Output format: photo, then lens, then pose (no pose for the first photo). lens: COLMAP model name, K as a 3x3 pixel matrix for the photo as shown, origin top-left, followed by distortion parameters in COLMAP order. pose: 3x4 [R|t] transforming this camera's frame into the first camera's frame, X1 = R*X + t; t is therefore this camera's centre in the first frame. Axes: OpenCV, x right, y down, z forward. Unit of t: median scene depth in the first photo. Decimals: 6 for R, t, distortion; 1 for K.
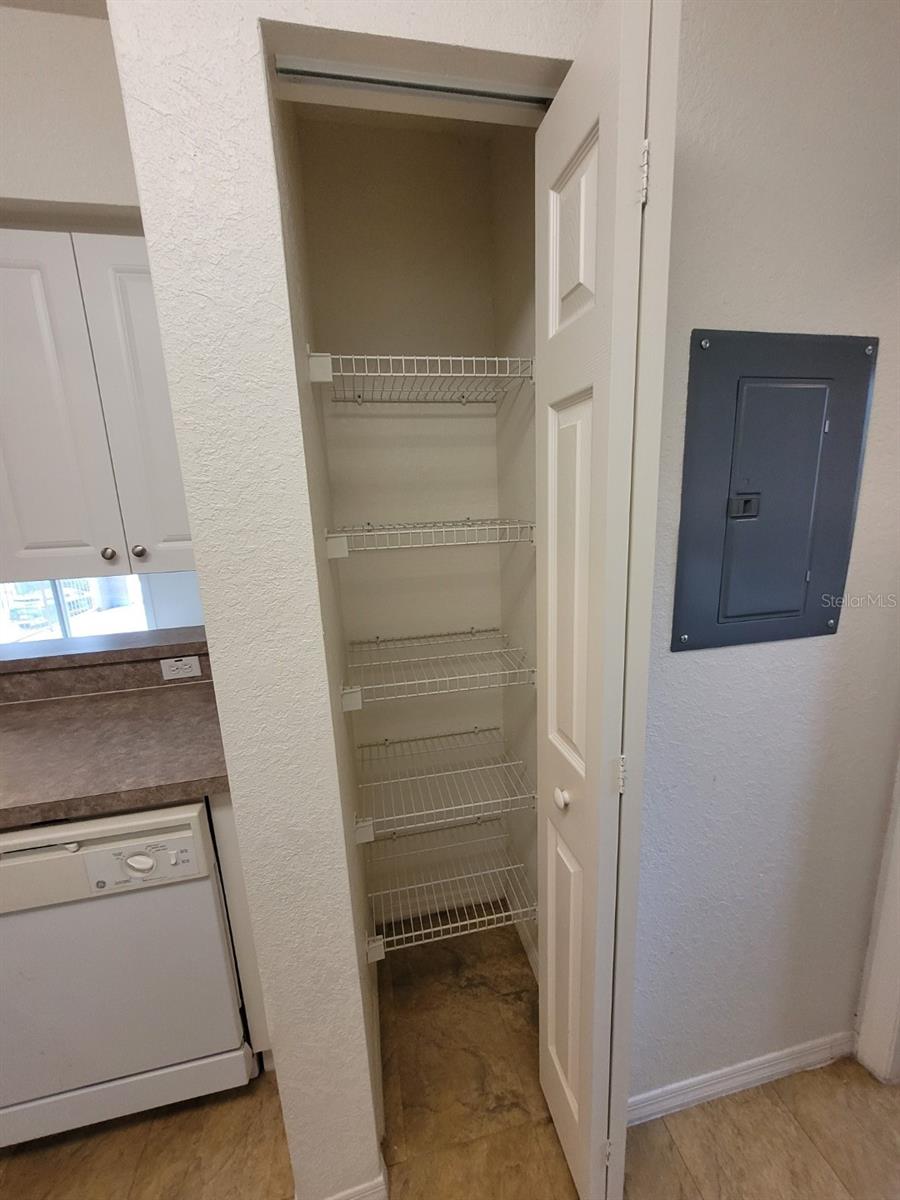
lens RADIAL K [[467.6, 0, 453.0], [0, 467.6, 602.1], [0, 0, 1]] dist [-0.001089, -0.000050]
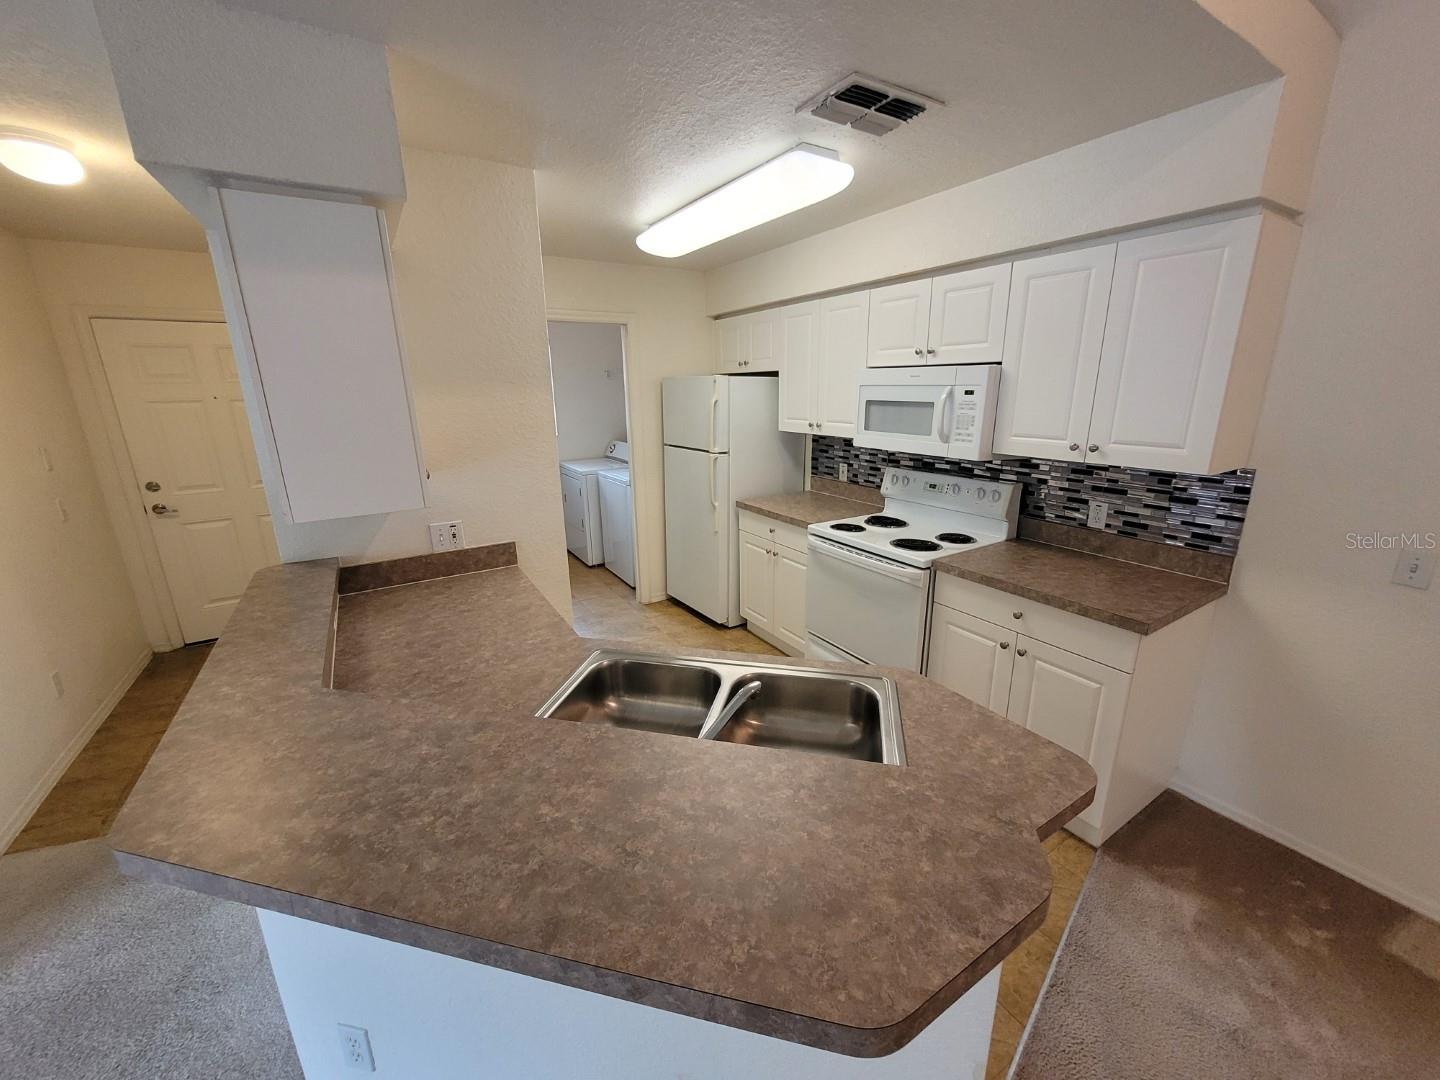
lens RADIAL K [[565.0, 0, 723.8], [0, 565.0, 535.3], [0, 0, 1]] dist [-0.000951, 0.000365]
pose [[-0.343823, -0.199111, 0.917682, -2.506489], [0.220750, 0.932736, 0.285084, -0.211559], [-0.912719, 0.300597, -0.276742, 0.720517]]
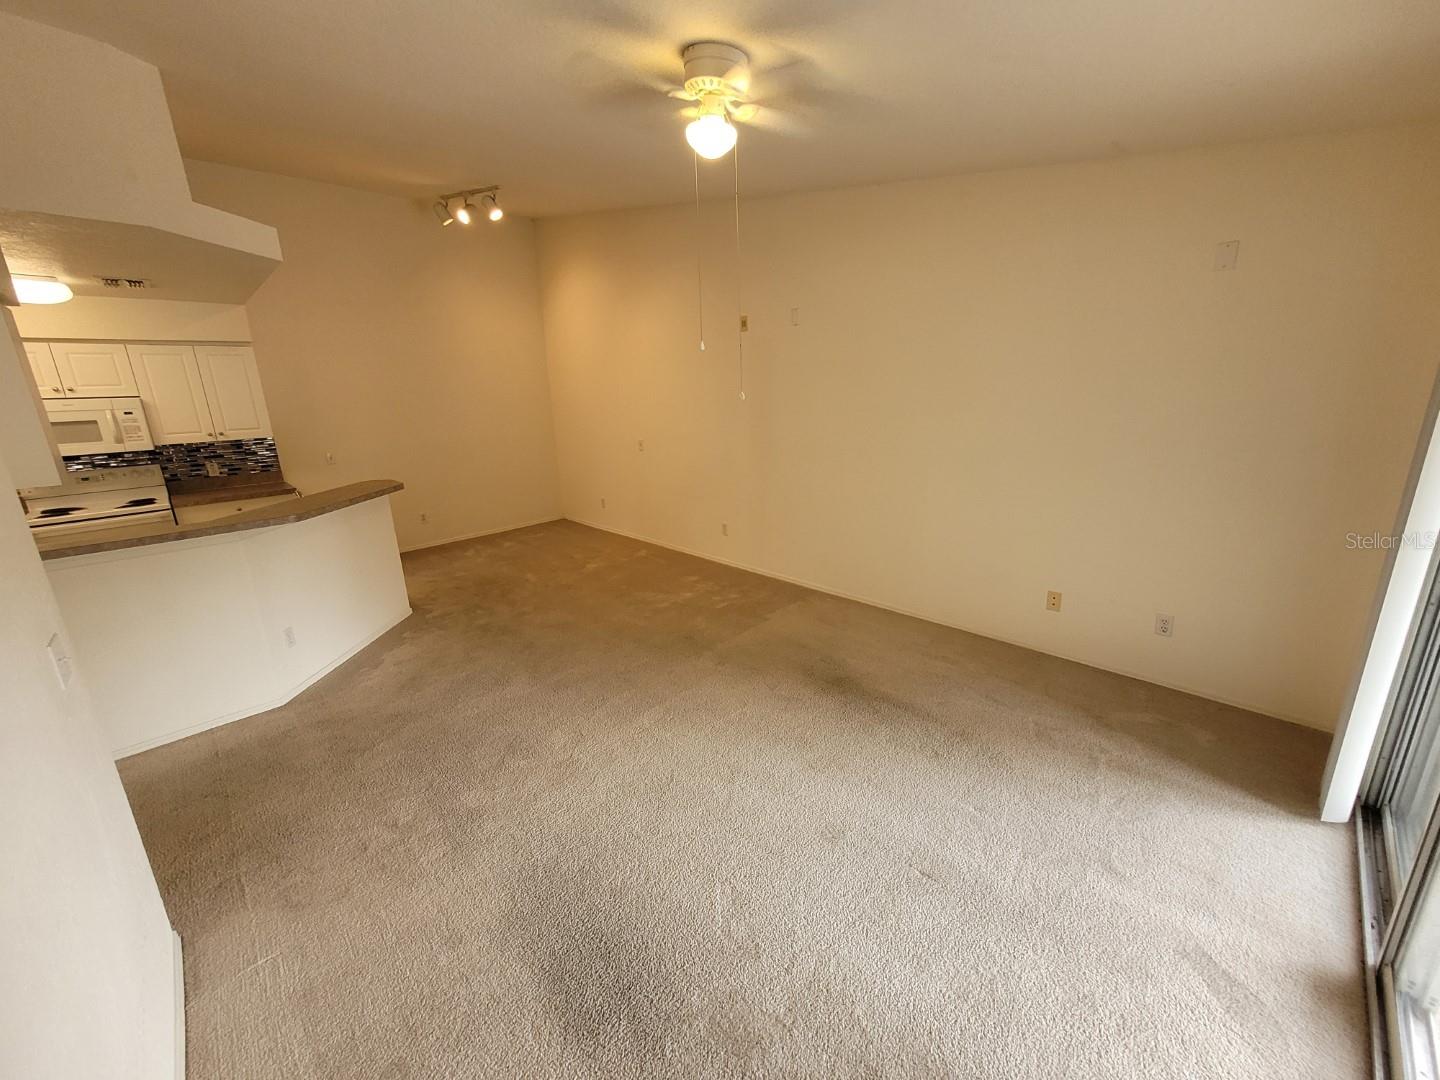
lens RADIAL K [[562.8, 0, 723.0], [0, 562.8, 535.8], [0, 0, 1]] dist [0.002901, -0.000083]
pose [[-0.840111, 0.207718, -0.501066, -2.048078], [-0.043809, 0.894767, 0.444380, -1.015145], [0.540643, 0.395280, -0.742603, 4.379786]]
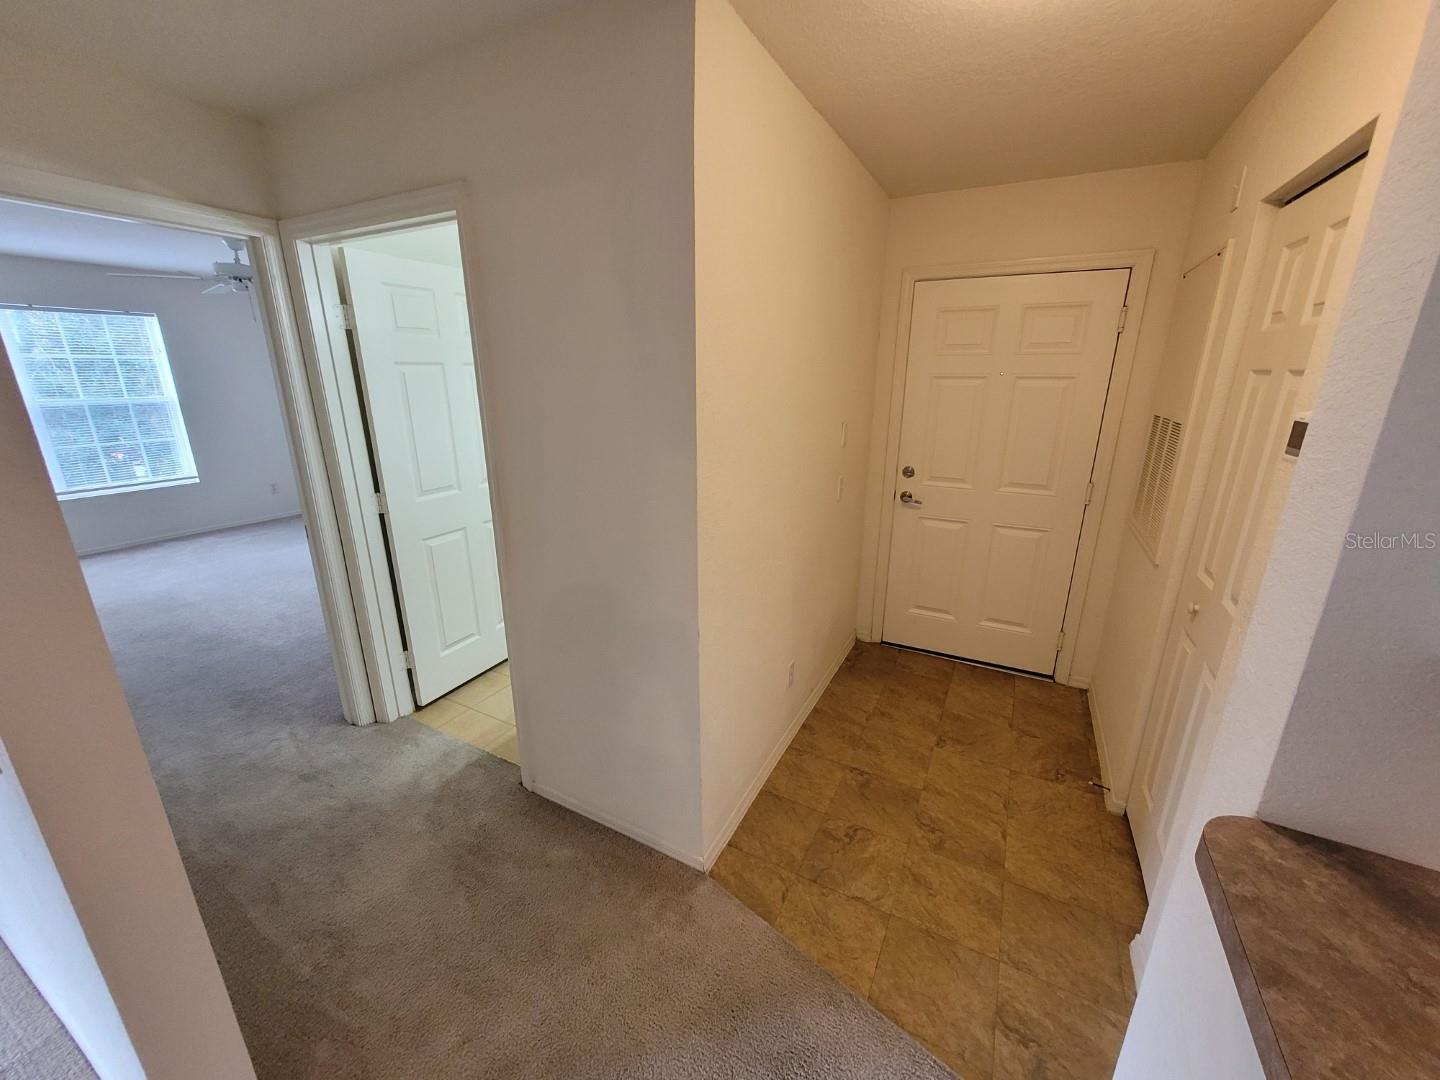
lens RADIAL K [[562.5, 0, 722.2], [0, 562.5, 537.2], [0, 0, 1]] dist [-0.000722, 0.000247]
pose [[0.636341, -0.177408, 0.750731, -1.292904], [0.130347, 0.983930, 0.122030, -0.401968], [-0.760316, 0.020203, 0.649239, 1.519790]]
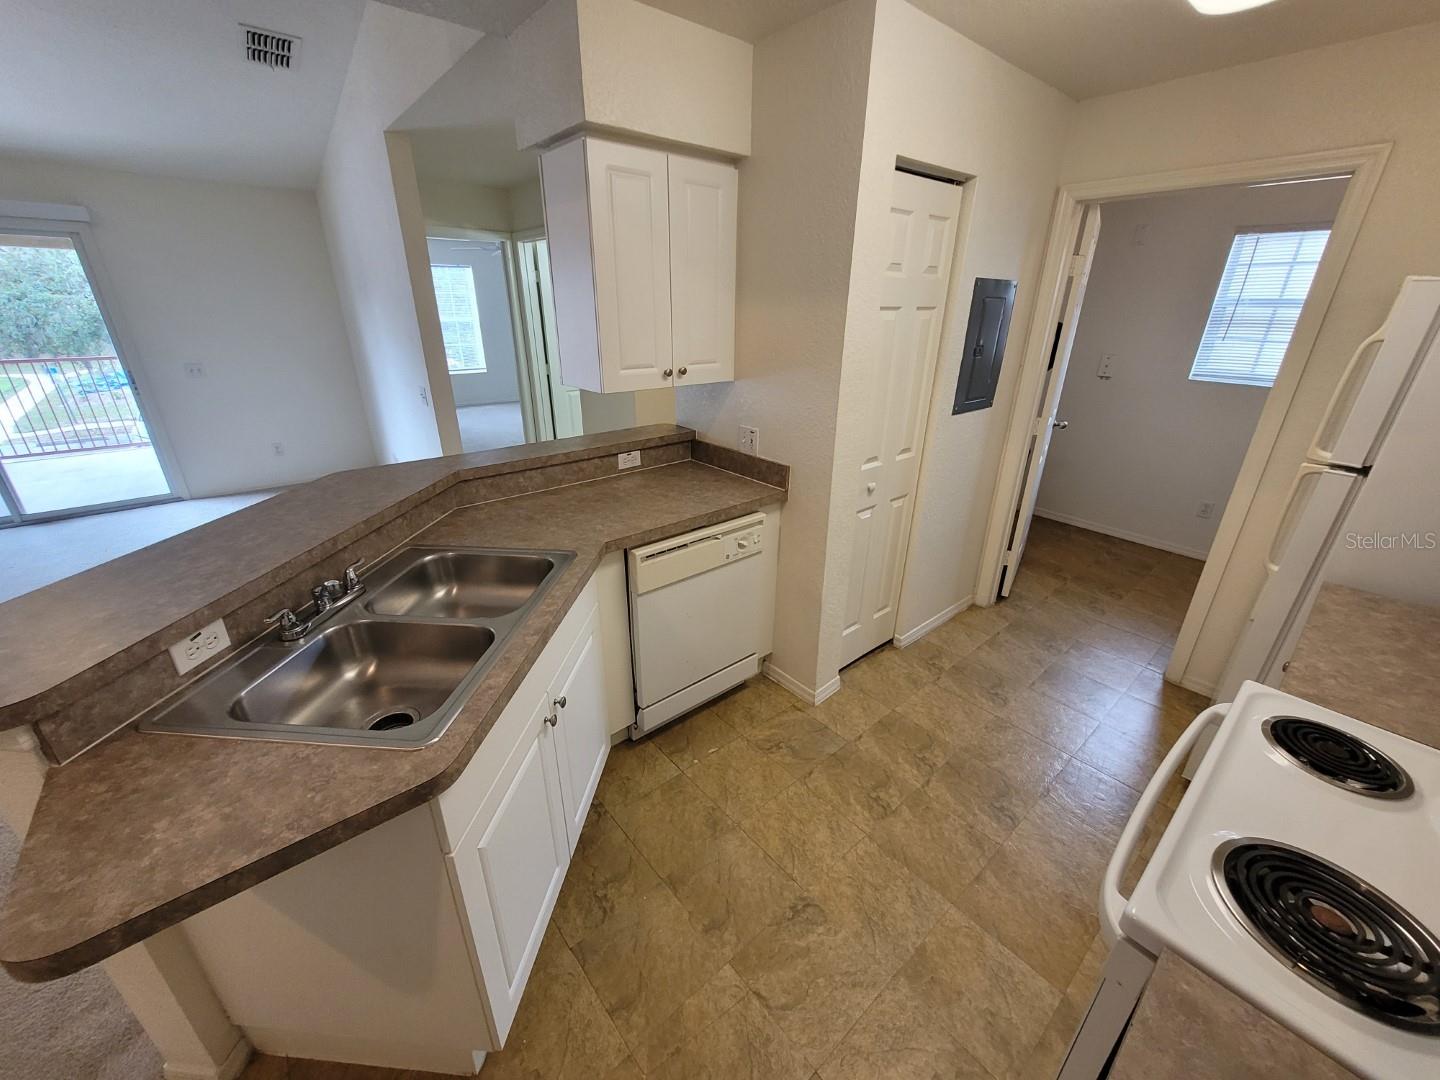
lens RADIAL K [[561.1, 0, 720.0], [0, 561.1, 537.8], [0, 0, 1]] dist [-0.001089, -0.000050]
pose [[0.878519, -0.136705, 0.457729, -1.498595], [0.052218, 0.979918, 0.192440, 0.083176], [-0.474845, -0.145160, 0.868016, -0.762312]]
